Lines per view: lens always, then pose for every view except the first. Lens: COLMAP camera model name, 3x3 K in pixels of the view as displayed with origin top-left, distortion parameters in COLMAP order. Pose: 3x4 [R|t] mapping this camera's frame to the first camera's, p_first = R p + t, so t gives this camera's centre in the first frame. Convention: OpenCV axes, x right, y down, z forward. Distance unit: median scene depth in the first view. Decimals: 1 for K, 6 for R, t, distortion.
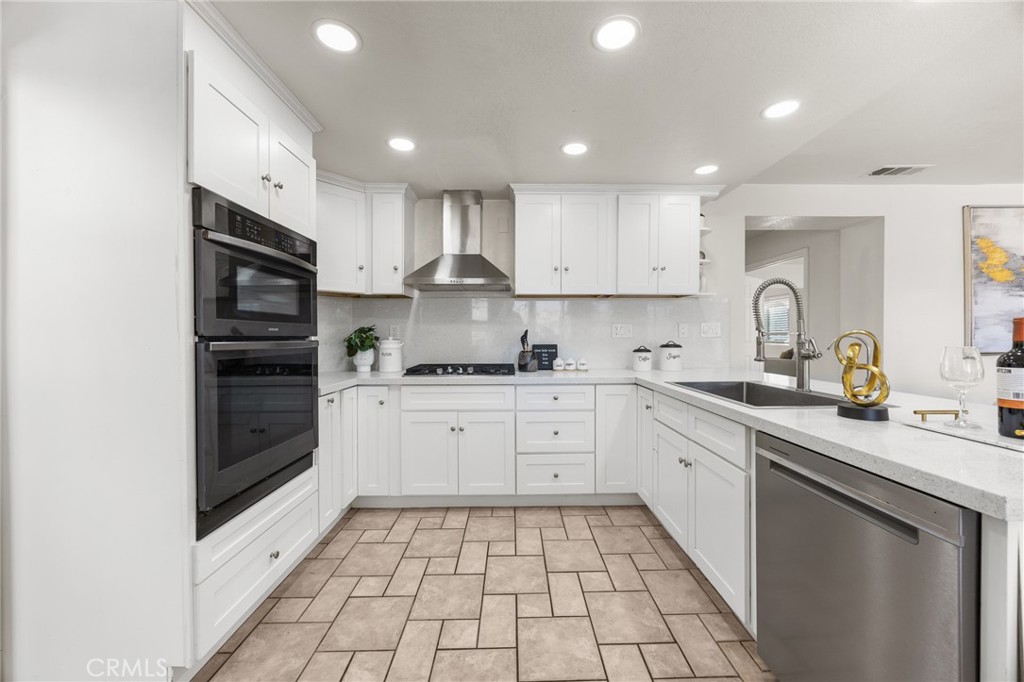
lens RADIAL K [[386.4, 0, 516.3], [0, 386.4, 338.2], [0, 0, 1]] dist [0.000153, 0.000393]
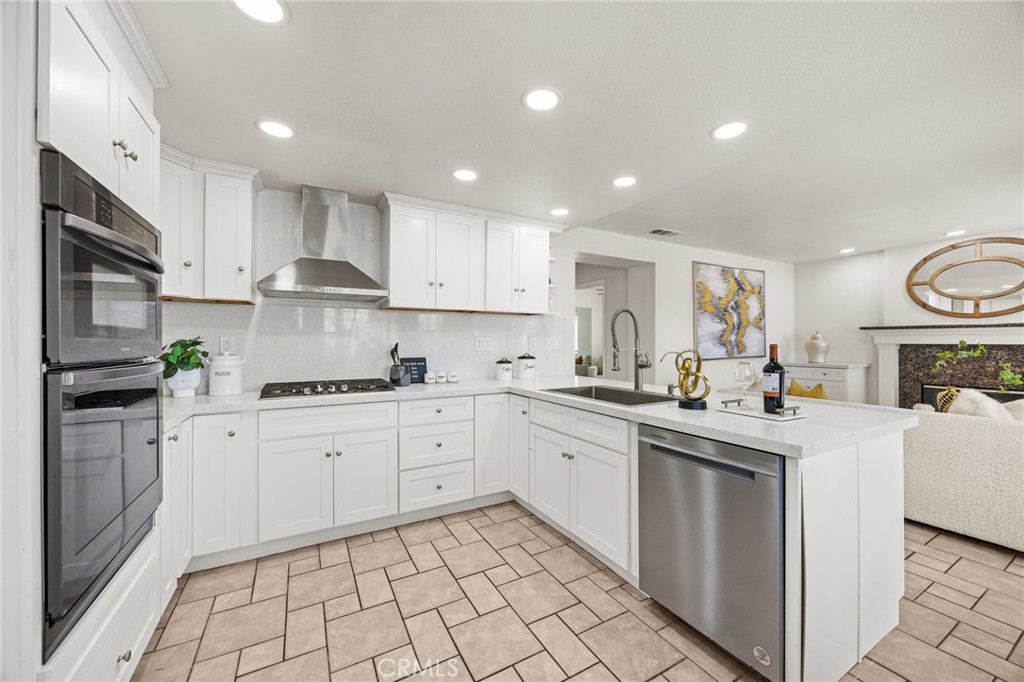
lens RADIAL K [[387.5, 0, 512.0], [0, 387.5, 341.0], [0, 0, 1]] dist [0.001815, 0.000232]
pose [[0.884272, 0.004005, 0.466954, -0.211521], [0.001601, 0.999931, -0.011607, -0.018889], [-0.466969, 0.011011, 0.884205, -0.000717]]
